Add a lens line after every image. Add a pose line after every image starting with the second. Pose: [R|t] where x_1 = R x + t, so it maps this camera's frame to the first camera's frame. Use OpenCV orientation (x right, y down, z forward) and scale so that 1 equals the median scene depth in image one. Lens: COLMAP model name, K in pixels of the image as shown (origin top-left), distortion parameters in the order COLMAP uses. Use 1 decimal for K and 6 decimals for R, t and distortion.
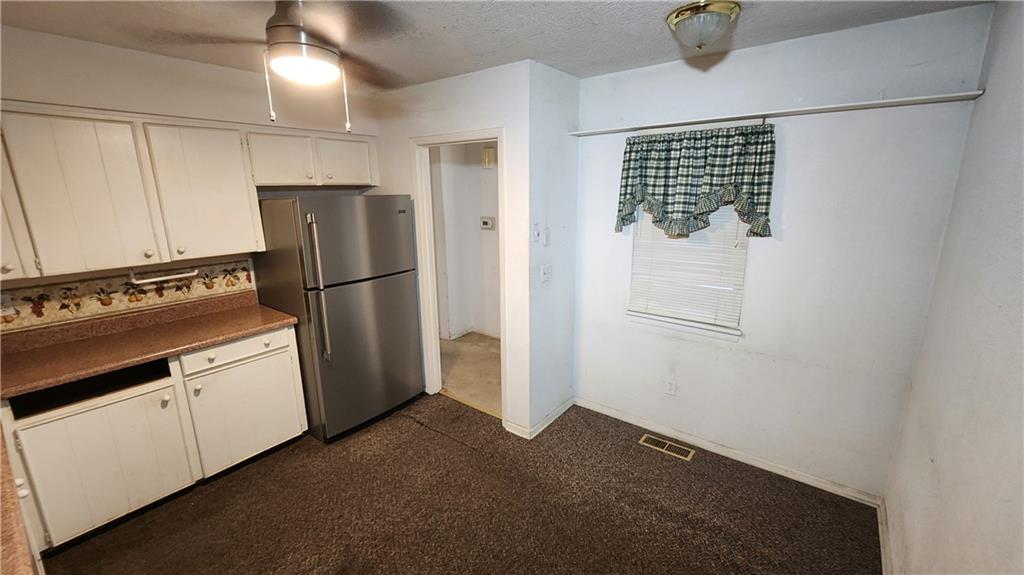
lens RADIAL K [[419.6, 0, 516.2], [0, 419.6, 287.2], [0, 0, 1]] dist [0.001524, 0.000186]
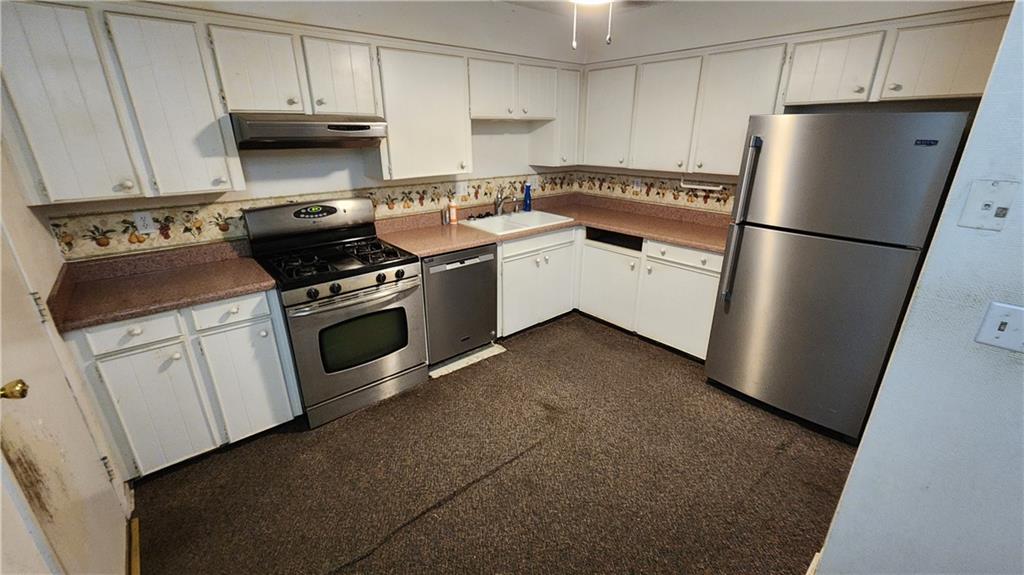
lens RADIAL K [[419.6, 0, 516.2], [0, 419.6, 287.2], [0, 0, 1]] dist [0.001524, 0.000186]
pose [[-0.204091, 0.348726, -0.914733, 0.558717], [-0.224394, 0.892858, 0.390452, -0.129658], [0.952887, 0.284948, -0.103972, 0.742211]]
